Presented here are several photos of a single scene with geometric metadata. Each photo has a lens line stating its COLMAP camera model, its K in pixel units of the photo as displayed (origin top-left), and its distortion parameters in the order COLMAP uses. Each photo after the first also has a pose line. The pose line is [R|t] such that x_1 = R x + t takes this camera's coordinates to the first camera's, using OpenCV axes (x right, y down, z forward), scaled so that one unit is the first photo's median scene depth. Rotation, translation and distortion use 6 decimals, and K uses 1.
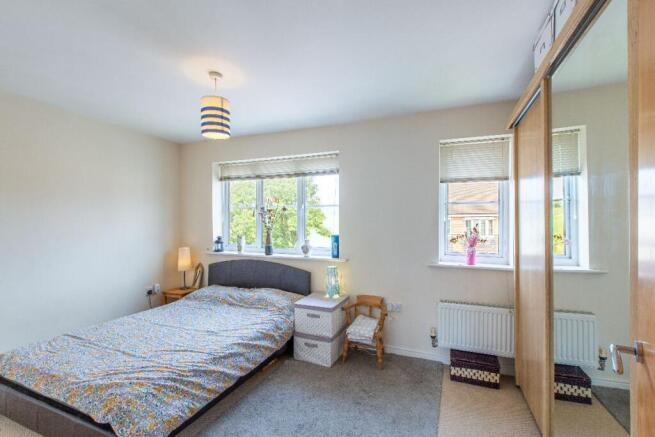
lens RADIAL K [[296.1, 0, 327.4], [0, 296.1, 223.6], [0, 0, 1]] dist [0.005320, -0.000918]
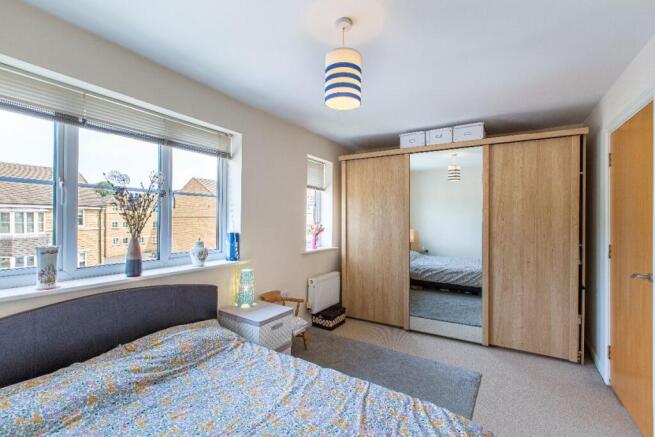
lens RADIAL K [[296.1, 0, 327.3], [0, 296.1, 217.2], [0, 0, 1]] dist [0.005320, -0.000918]
pose [[0.149542, 0.006945, 0.988731, -0.730244], [-0.007896, 0.999952, -0.005829, -0.002556], [-0.988724, -0.006935, 0.149589, 0.602056]]
